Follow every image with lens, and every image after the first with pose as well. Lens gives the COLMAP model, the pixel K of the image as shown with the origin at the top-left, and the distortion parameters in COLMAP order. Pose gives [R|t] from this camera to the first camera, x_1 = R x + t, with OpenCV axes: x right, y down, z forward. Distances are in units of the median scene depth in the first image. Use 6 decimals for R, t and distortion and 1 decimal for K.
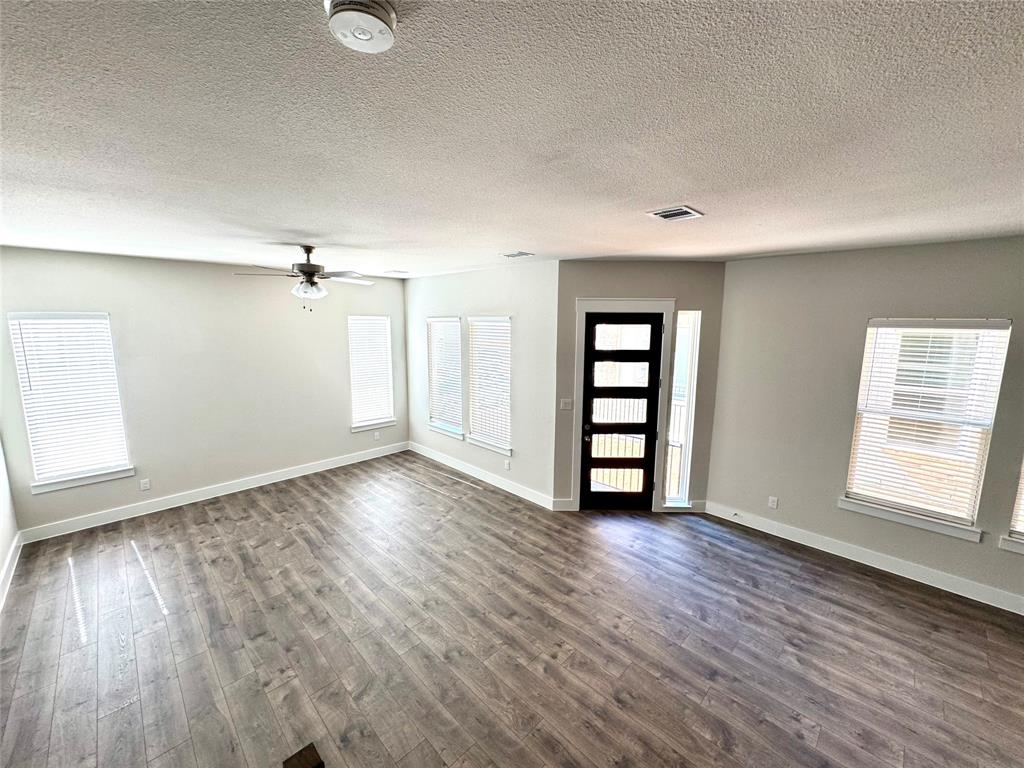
lens RADIAL K [[407.1, 0, 511.3], [0, 407.1, 384.4], [0, 0, 1]] dist [-0.000584, -0.000351]
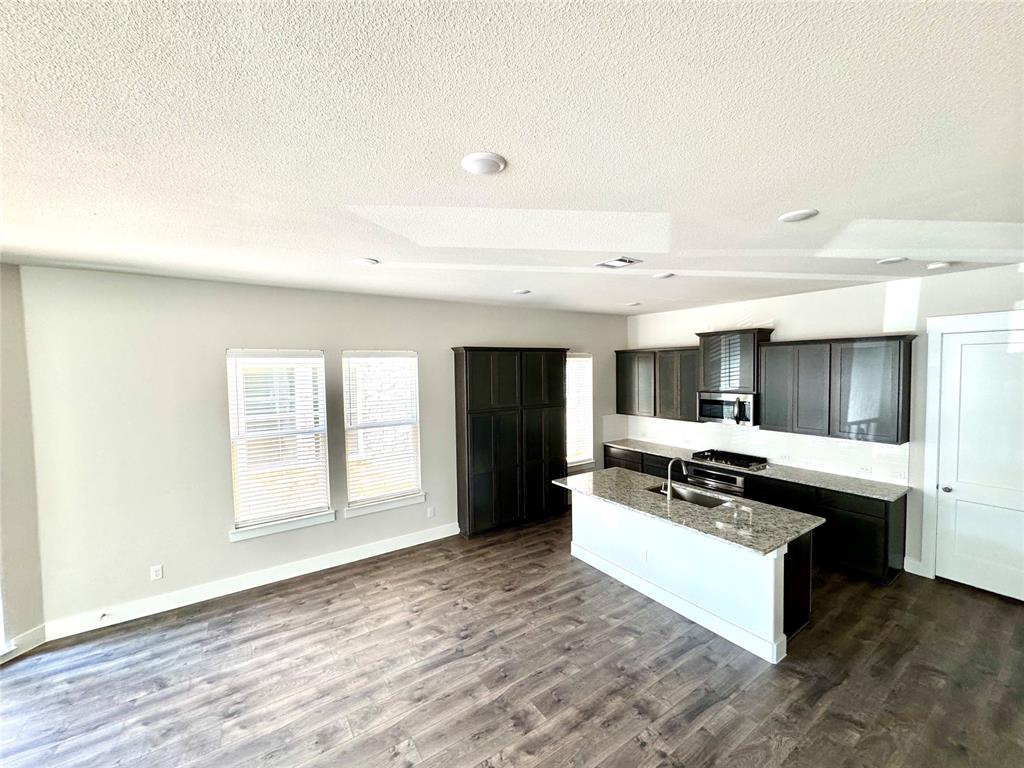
lens RADIAL K [[407.1, 0, 513.3], [0, 407.1, 382.9], [0, 0, 1]] dist [-0.000584, -0.000351]
pose [[0.183762, -0.046201, 0.981884, -0.005495], [0.162902, 0.986514, 0.015932, 0.025973], [-0.969378, 0.157023, 0.188810, 0.125794]]
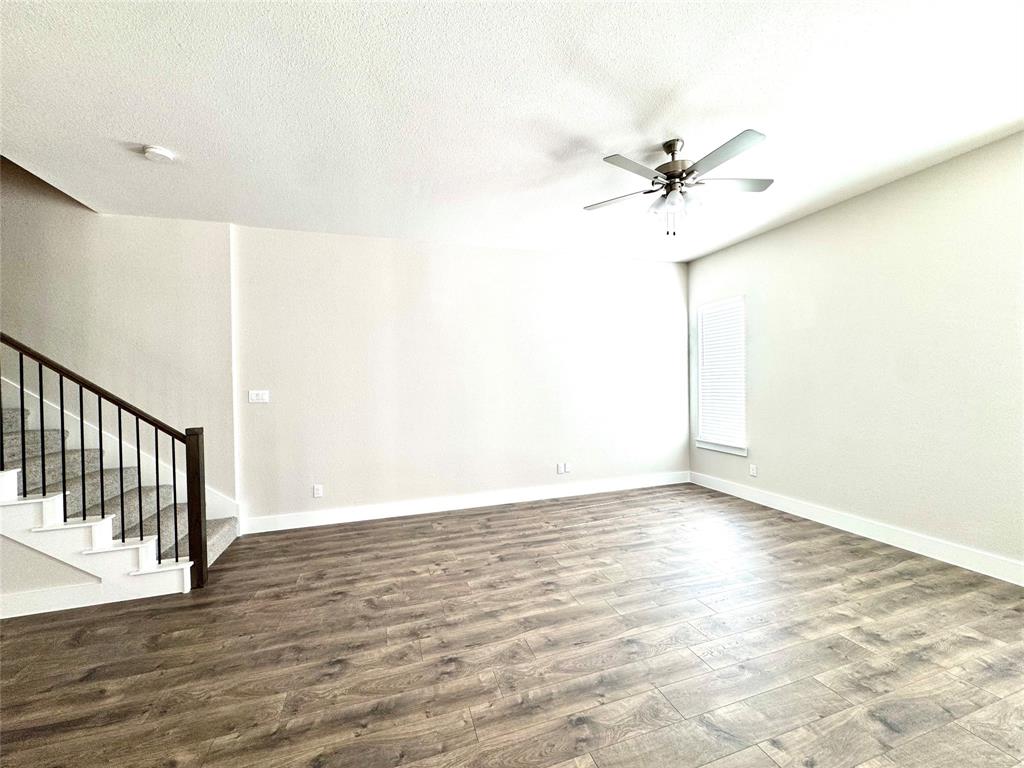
lens RADIAL K [[407.1, 0, 514.9], [0, 407.1, 385.6], [0, 0, 1]] dist [-0.000584, -0.000351]
pose [[-0.451434, 0.014543, -0.892186, 0.286395], [-0.117073, 0.990259, 0.075379, 0.058429], [0.884591, 0.138479, -0.445333, 1.245257]]
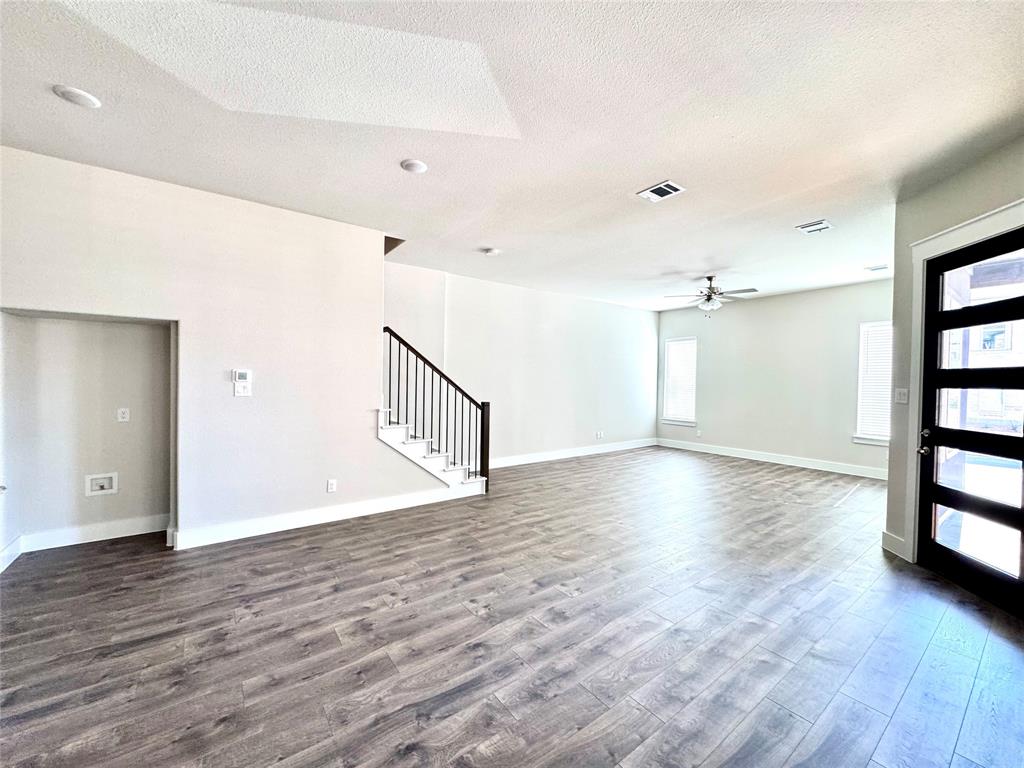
lens RADIAL K [[407.1, 0, 515.0], [0, 407.1, 382.9], [0, 0, 1]] dist [-0.000584, -0.000351]
pose [[-0.140100, 0.000508, -0.990137, 1.280448], [-0.162206, 0.986478, 0.023458, 0.164316], [0.976760, 0.163893, -0.138124, 0.604790]]
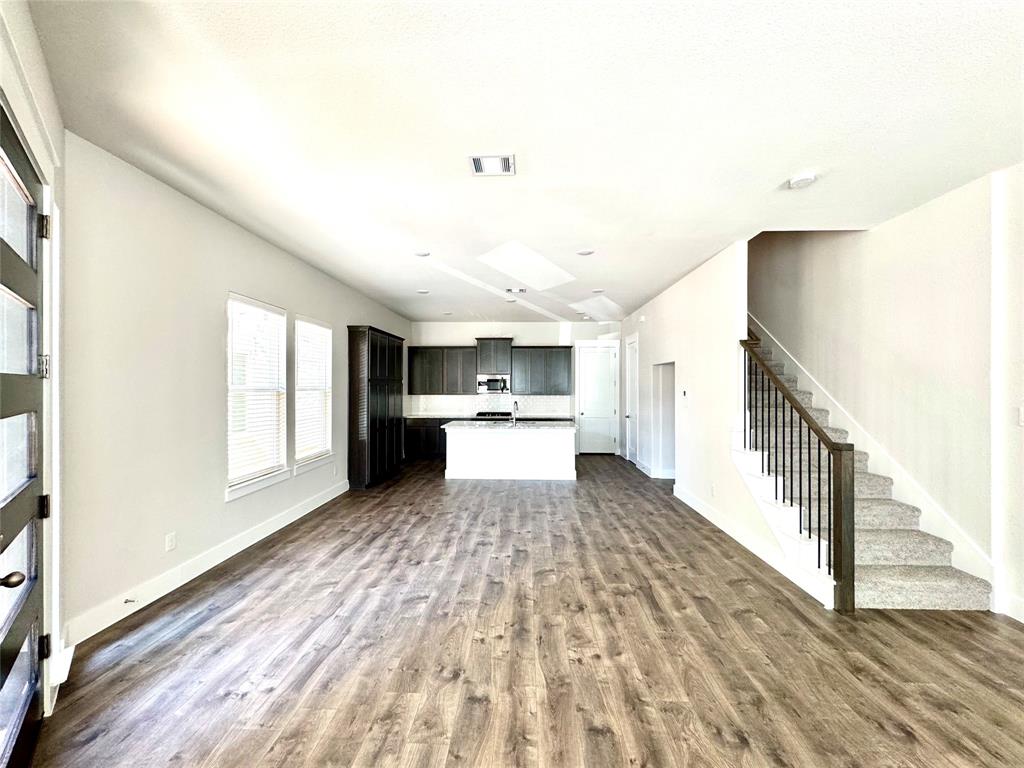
lens RADIAL K [[407.1, 0, 508.3], [0, 407.1, 382.6], [0, 0, 1]] dist [-0.000584, -0.000351]
pose [[-0.677680, -0.001422, 0.735356, -0.297379], [0.103595, 0.989841, 0.097384, 0.026015], [-0.728024, 0.142175, -0.670647, 1.285231]]
